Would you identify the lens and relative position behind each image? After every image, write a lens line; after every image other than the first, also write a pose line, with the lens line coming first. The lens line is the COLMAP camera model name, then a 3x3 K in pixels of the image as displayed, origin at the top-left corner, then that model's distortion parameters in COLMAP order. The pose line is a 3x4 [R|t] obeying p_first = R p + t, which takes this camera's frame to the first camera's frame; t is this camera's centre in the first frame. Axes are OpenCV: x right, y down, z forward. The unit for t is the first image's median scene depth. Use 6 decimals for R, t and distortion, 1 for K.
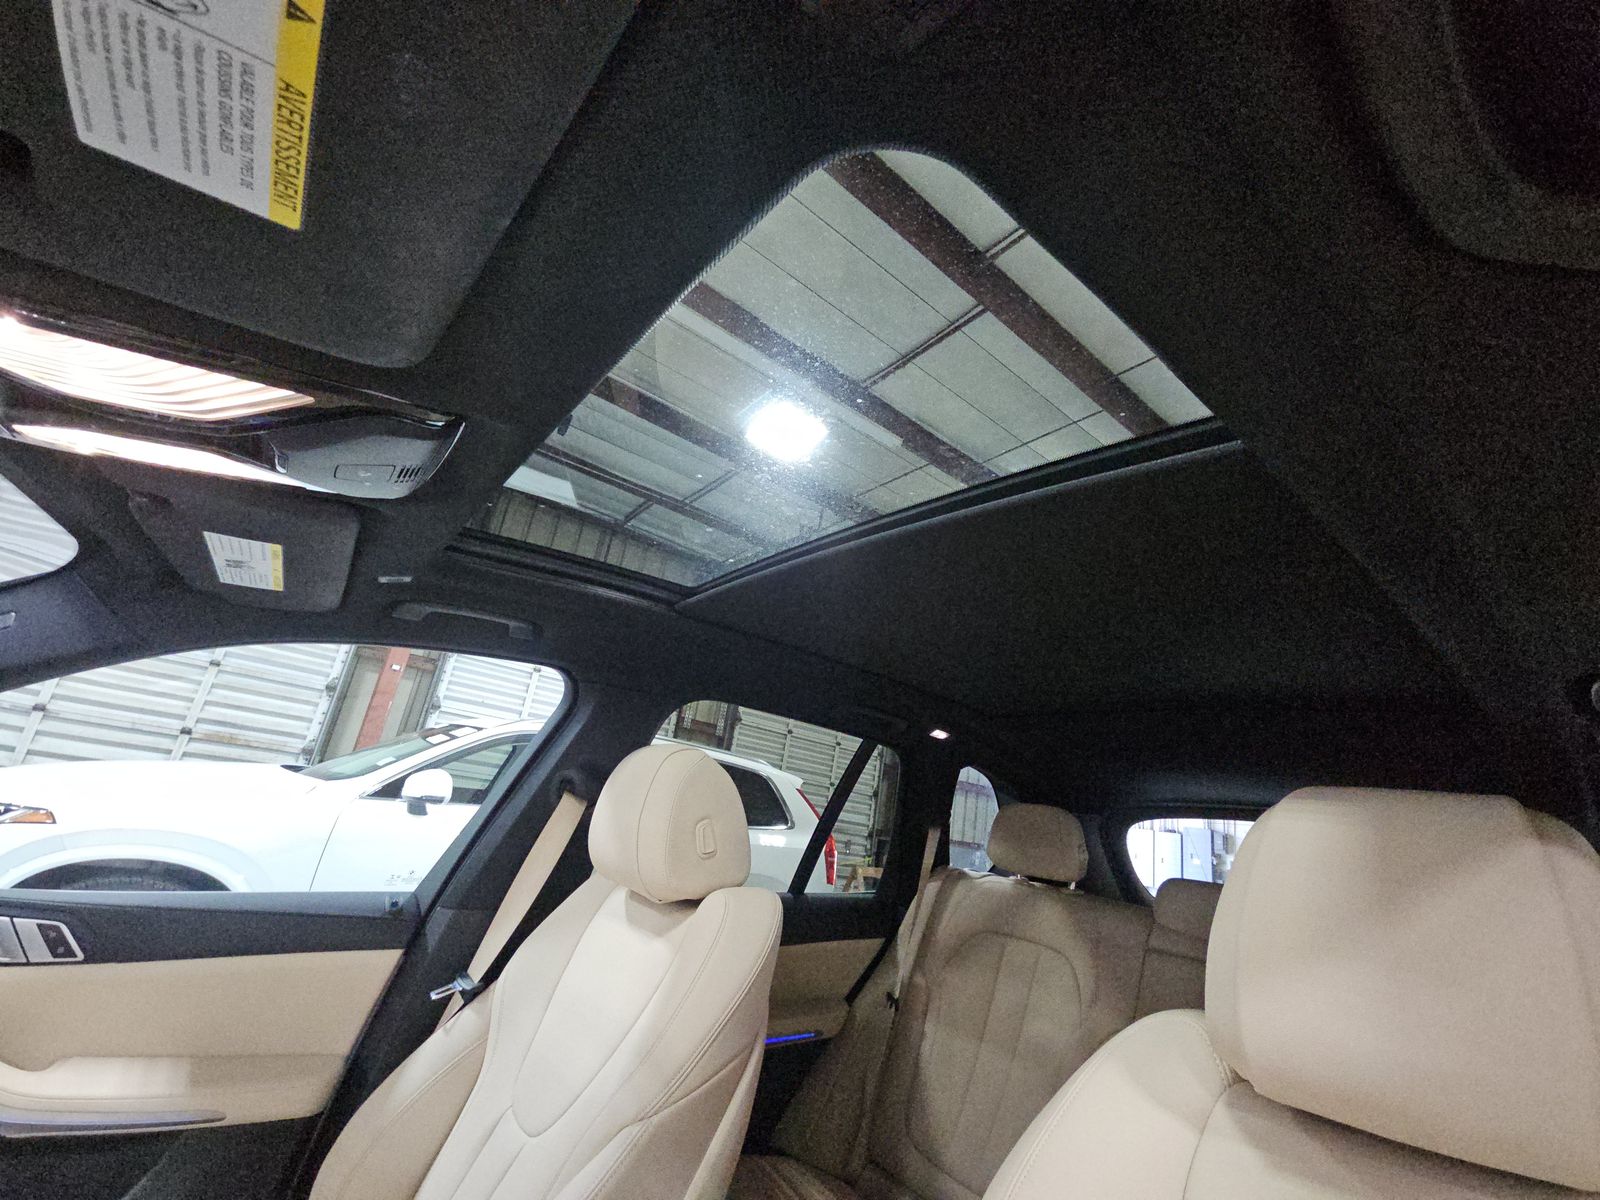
lens RADIAL K [[648.7, 0, 800.0], [0, 648.7, 600.0], [0, 0, 1]] dist [-0.009898, 0.000049]
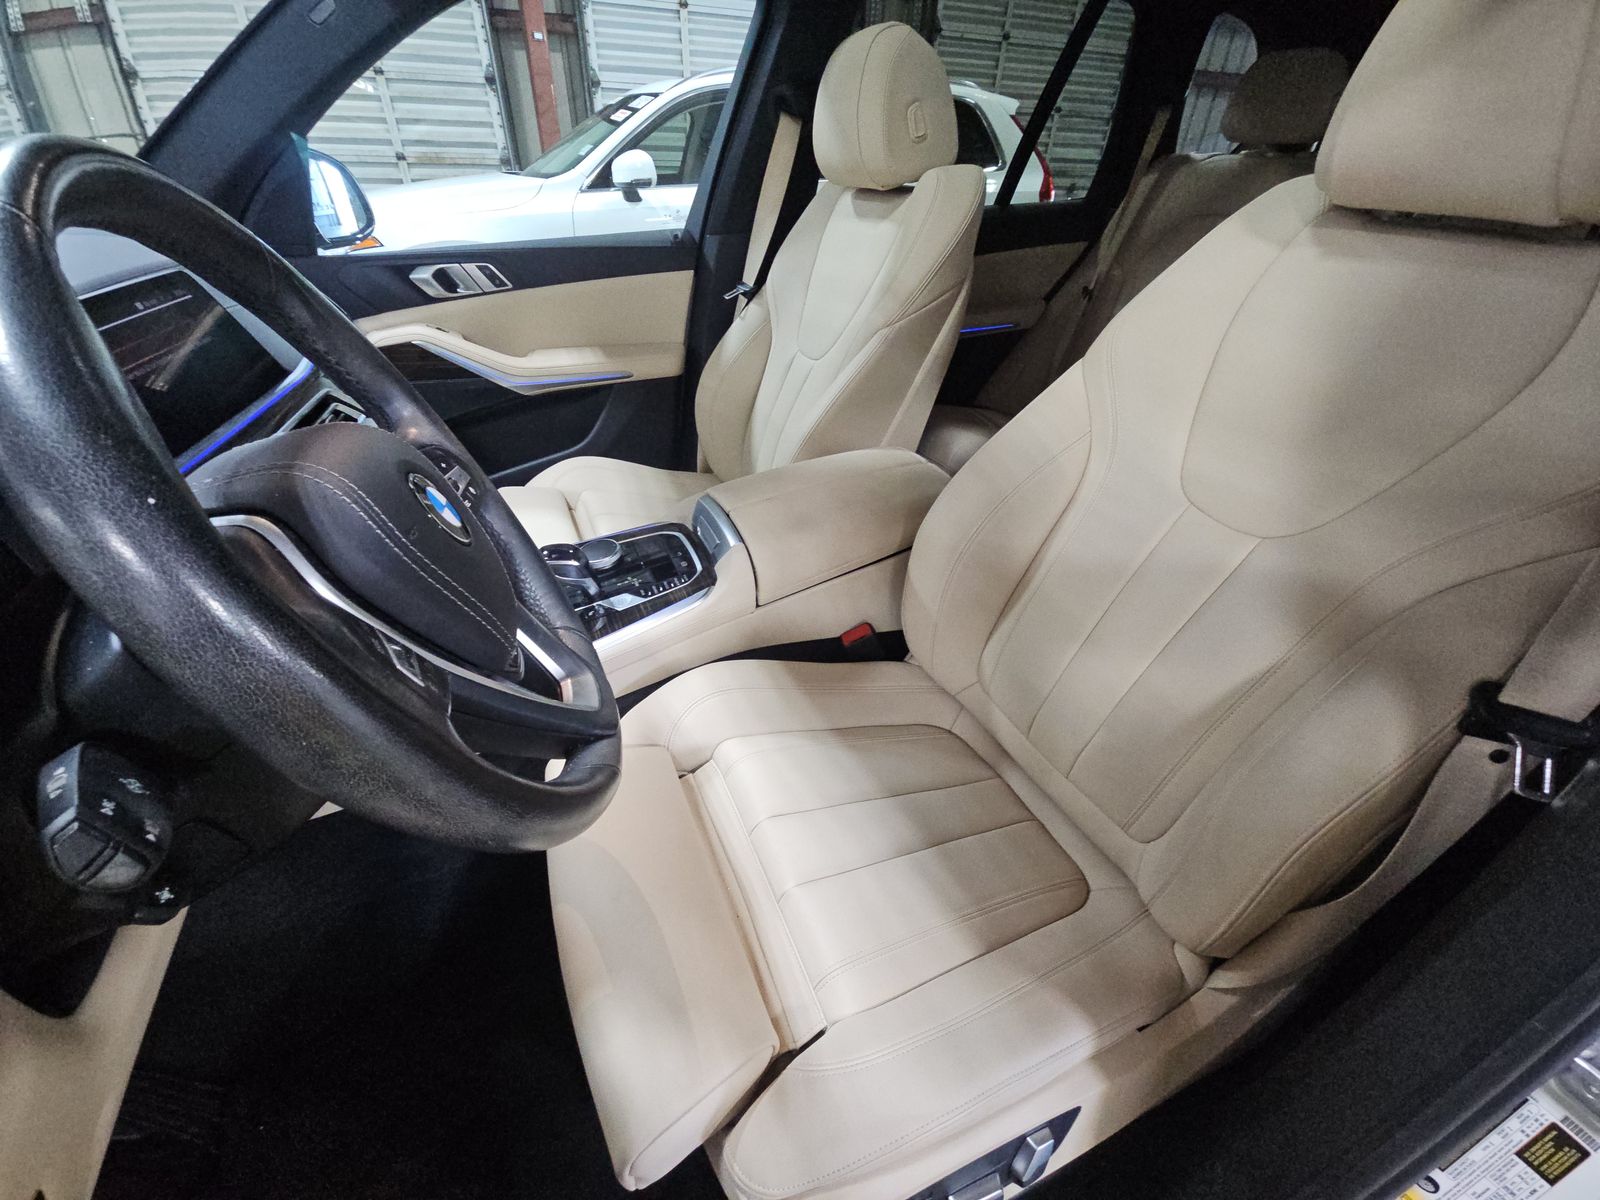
lens RADIAL K [[643.1, 0, 792.9], [0, 643.1, 599.8], [0, 0, 1]] dist [0.012303, -0.010227]
pose [[0.953895, 0.046988, -0.296438, 0.010672], [0.201593, 0.631417, 0.748781, 0.005908], [0.222360, -0.774018, 0.592834, -0.196719]]
